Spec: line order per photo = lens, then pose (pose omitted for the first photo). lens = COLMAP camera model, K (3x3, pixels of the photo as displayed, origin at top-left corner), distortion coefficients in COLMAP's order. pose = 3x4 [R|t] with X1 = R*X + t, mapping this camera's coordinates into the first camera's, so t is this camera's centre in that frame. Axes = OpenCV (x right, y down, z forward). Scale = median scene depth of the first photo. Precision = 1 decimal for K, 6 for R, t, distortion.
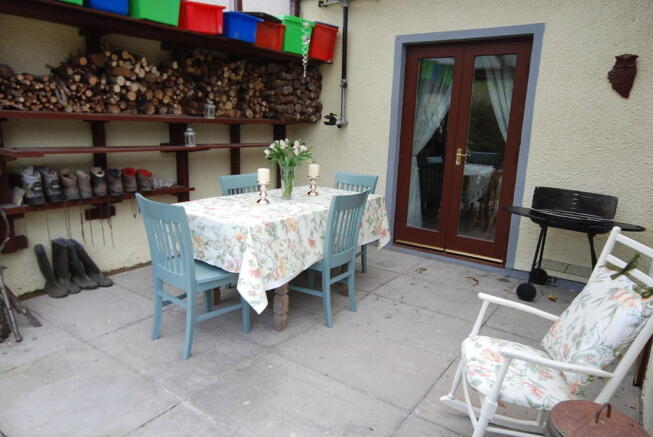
lens RADIAL K [[462.8, 0, 326.5], [0, 462.8, 218.5], [0, 0, 1]] dist [-0.002228, -0.001775]
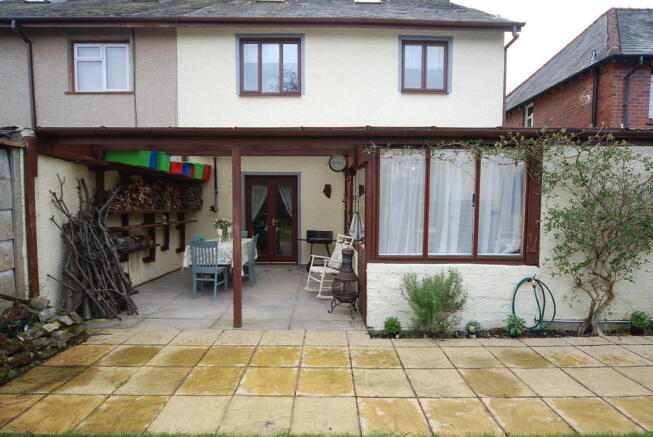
lens RADIAL K [[349.7, 0, 326.5], [0, 349.7, 218.5], [0, 0, 1]] dist [-0.010263, -0.000127]
pose [[0.816182, -0.051588, 0.575487, -0.602466], [0.141848, 0.983415, -0.113020, 0.106527], [-0.560112, 0.173877, 0.809964, -0.710725]]
